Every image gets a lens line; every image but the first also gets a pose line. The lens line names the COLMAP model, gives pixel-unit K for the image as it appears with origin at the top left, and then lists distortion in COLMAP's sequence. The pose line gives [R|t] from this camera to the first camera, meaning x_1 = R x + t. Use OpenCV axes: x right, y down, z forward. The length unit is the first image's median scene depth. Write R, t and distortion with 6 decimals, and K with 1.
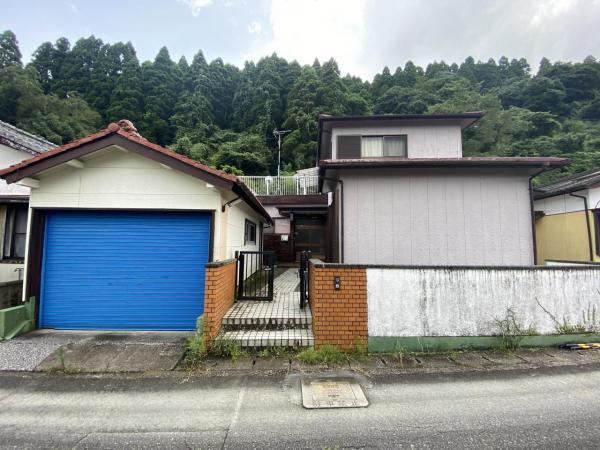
lens RADIAL K [[233.9, 0, 300.0], [0, 233.9, 225.0], [0, 0, 1]] dist [0.001971, -0.011025]
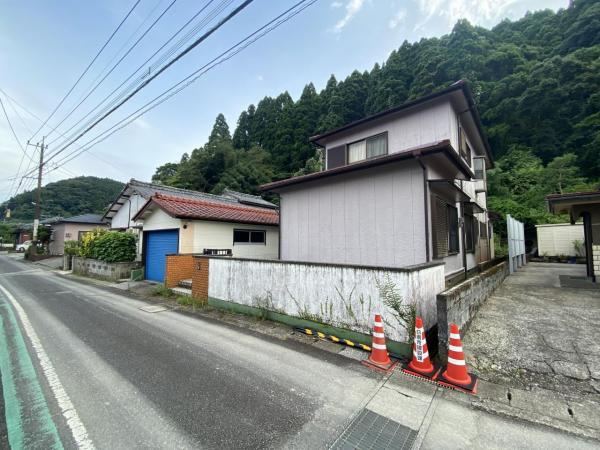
lens RADIAL K [[233.9, 0, 300.0], [0, 233.9, 225.0], [0, 0, 1]] dist [0.001971, -0.011025]
pose [[0.788702, -0.059534, -0.611886, 1.141531], [0.053485, 0.998171, -0.028178, 0.014045], [0.612444, -0.010503, 0.790444, 0.020549]]
